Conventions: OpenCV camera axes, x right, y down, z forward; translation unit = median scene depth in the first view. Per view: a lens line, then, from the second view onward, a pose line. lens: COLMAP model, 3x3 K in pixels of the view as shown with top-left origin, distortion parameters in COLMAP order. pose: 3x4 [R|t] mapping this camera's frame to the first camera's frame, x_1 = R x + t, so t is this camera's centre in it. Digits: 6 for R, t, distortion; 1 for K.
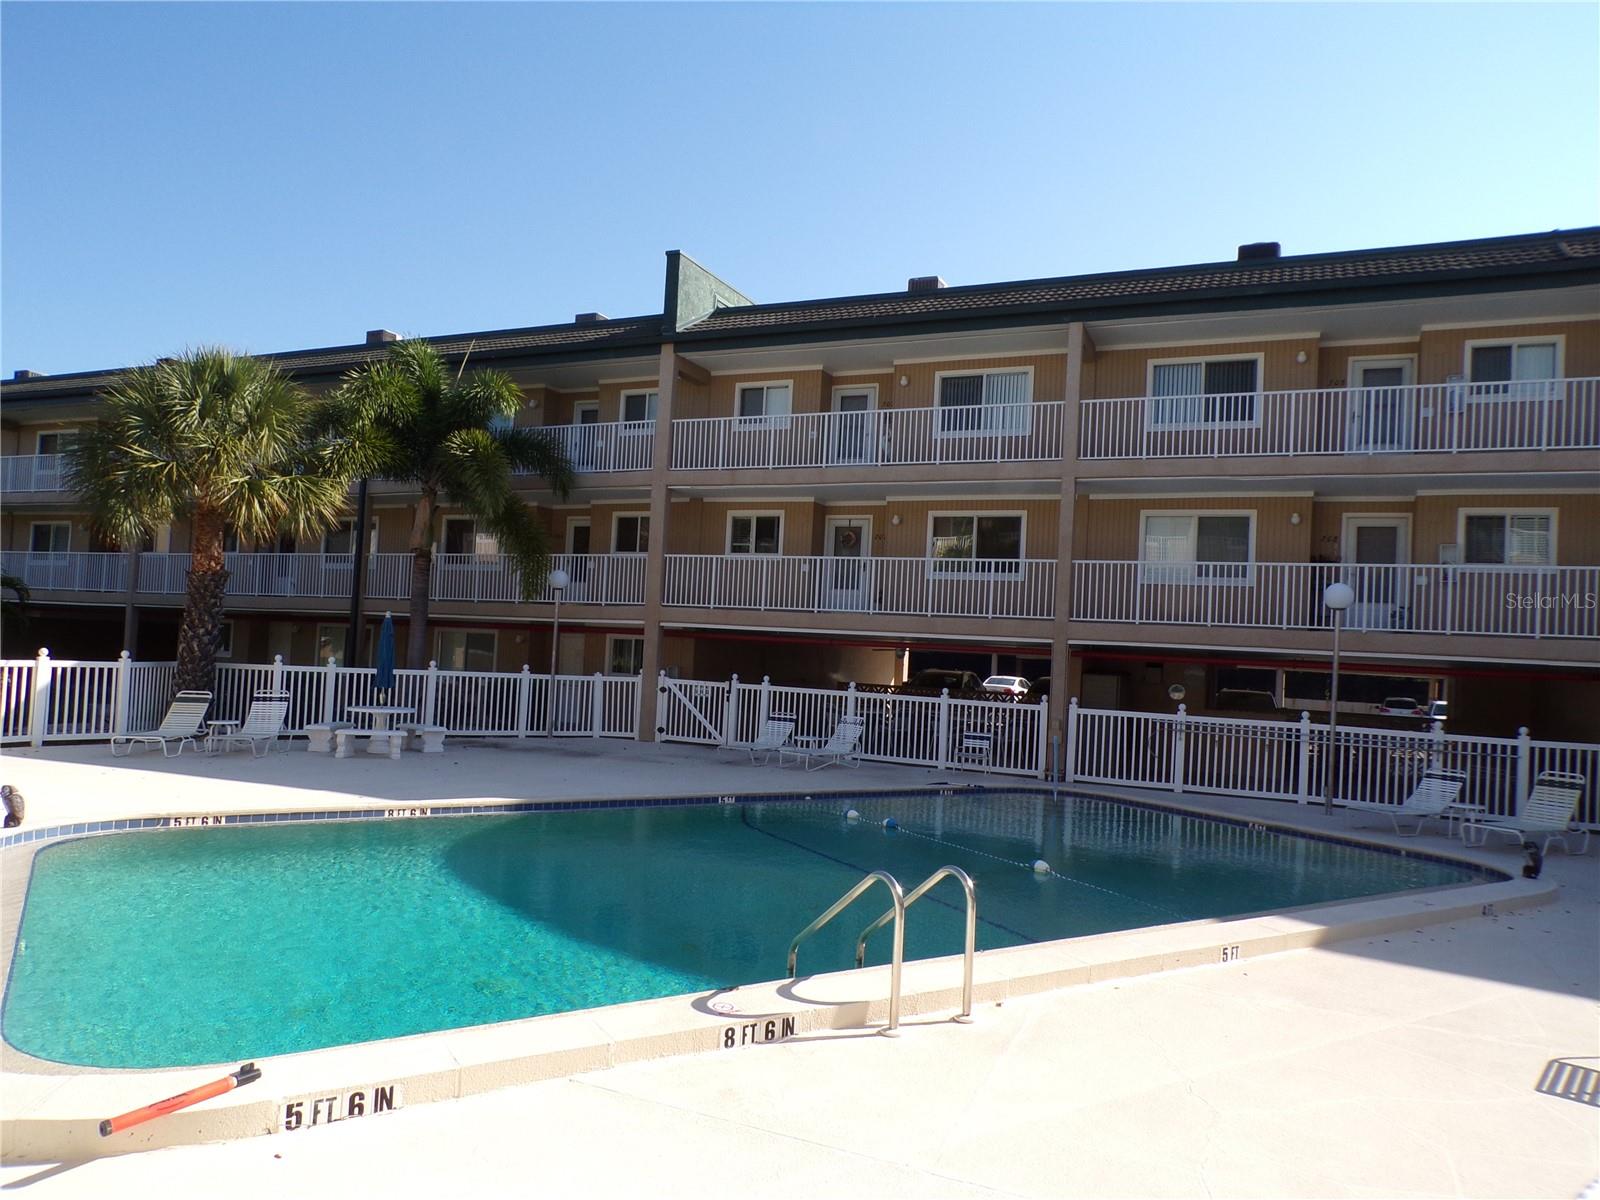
lens RADIAL K [[1089.1, 0, 809.1], [0, 1089.1, 600.2], [0, 0, 1]] dist [0.007483, 0.005232]
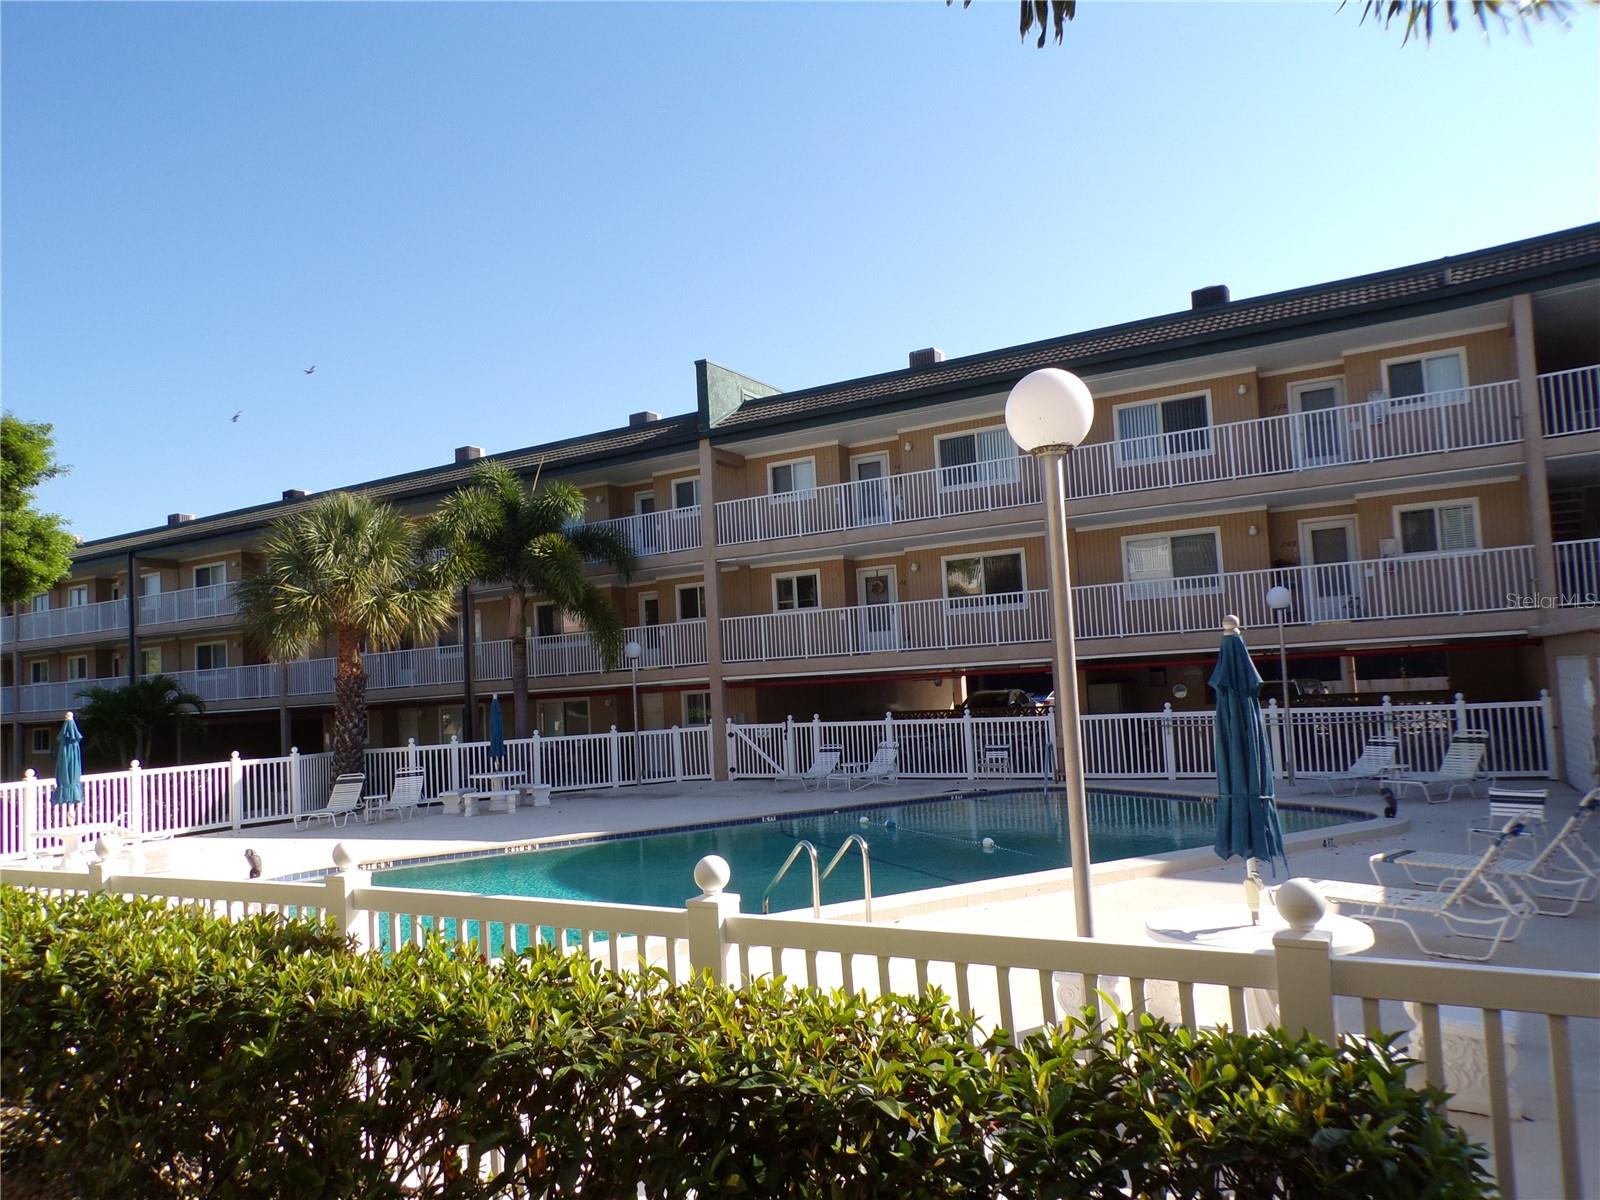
lens RADIAL K [[1089.1, 0, 809.2], [0, 1089.1, 599.6], [0, 0, 1]] dist [0.007483, 0.005232]
pose [[0.990144, -0.110738, -0.085741, 0.073385], [0.108057, 0.993517, -0.035317, -0.012546], [0.089096, 0.025704, 0.995691, -0.173671]]
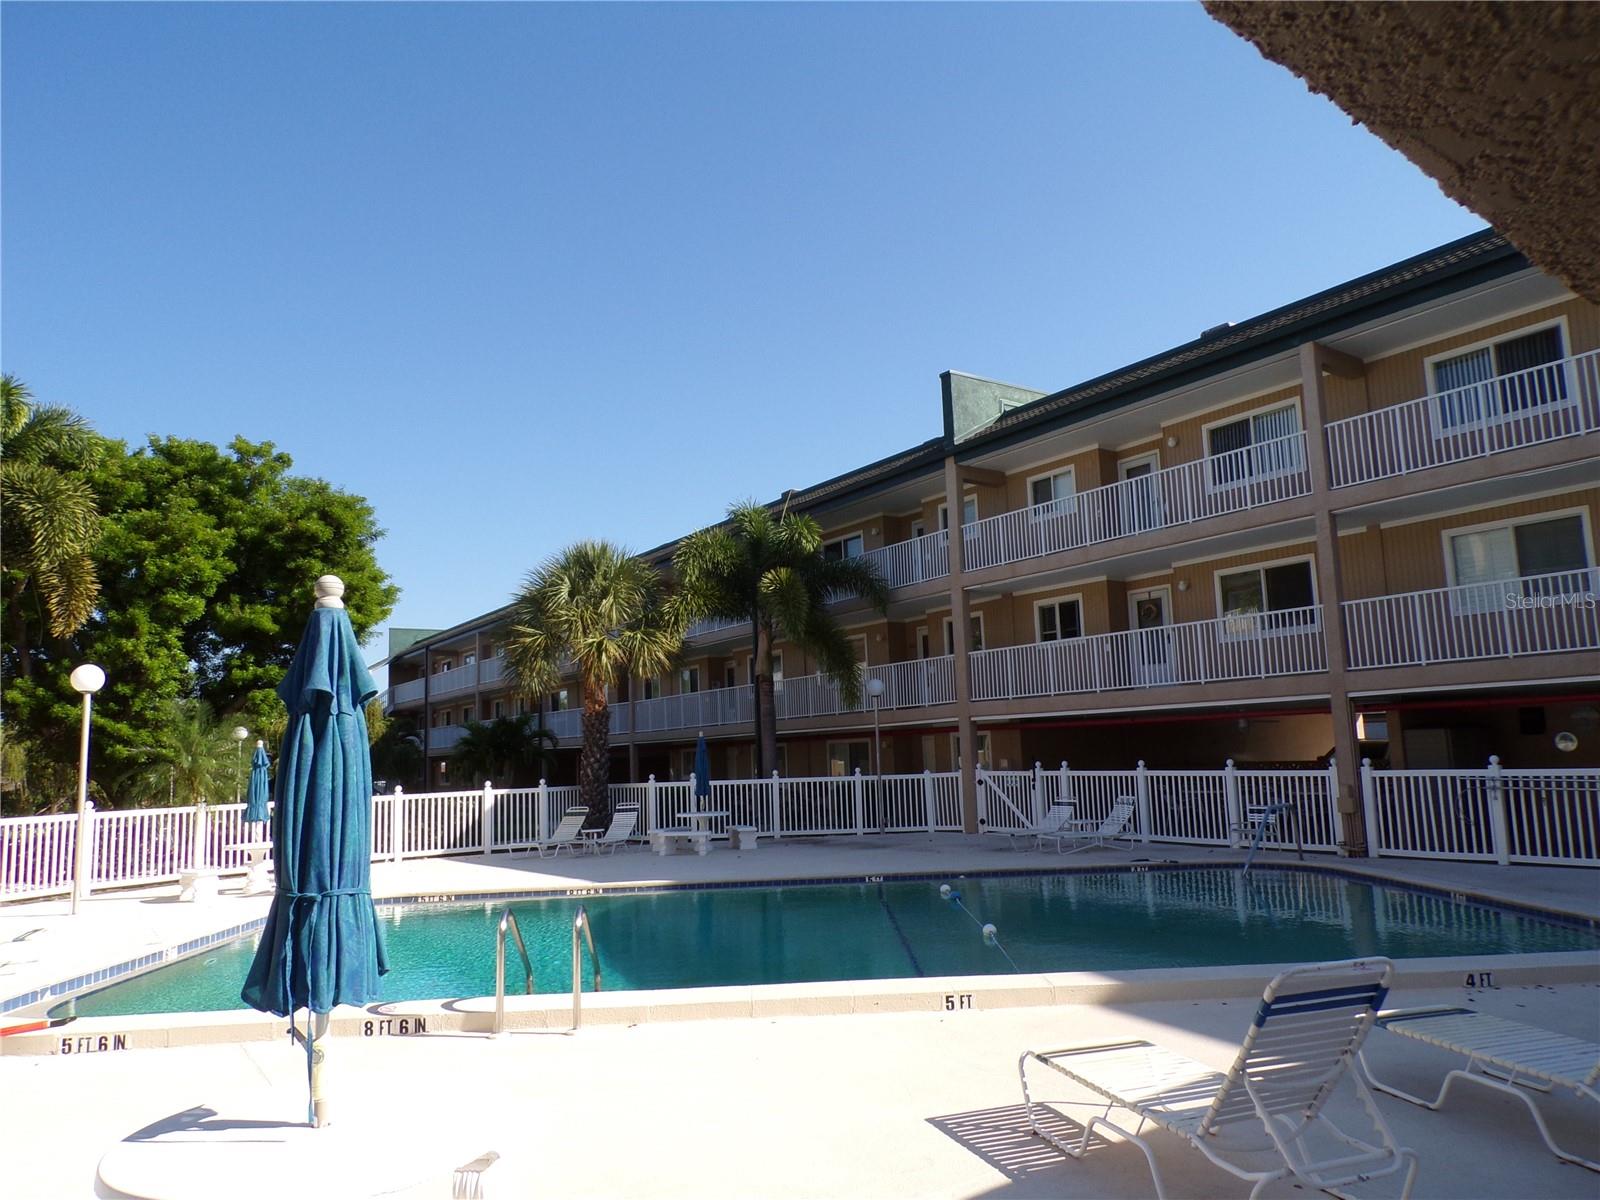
lens RADIAL K [[1089.1, 0, 816.6], [0, 1089.1, 602.8], [0, 0, 1]] dist [0.007483, 0.005232]
pose [[0.854348, -0.150812, -0.497337, 0.313843], [0.103519, 0.987176, -0.121520, 0.026929], [0.509286, 0.052336, 0.859004, 0.022841]]
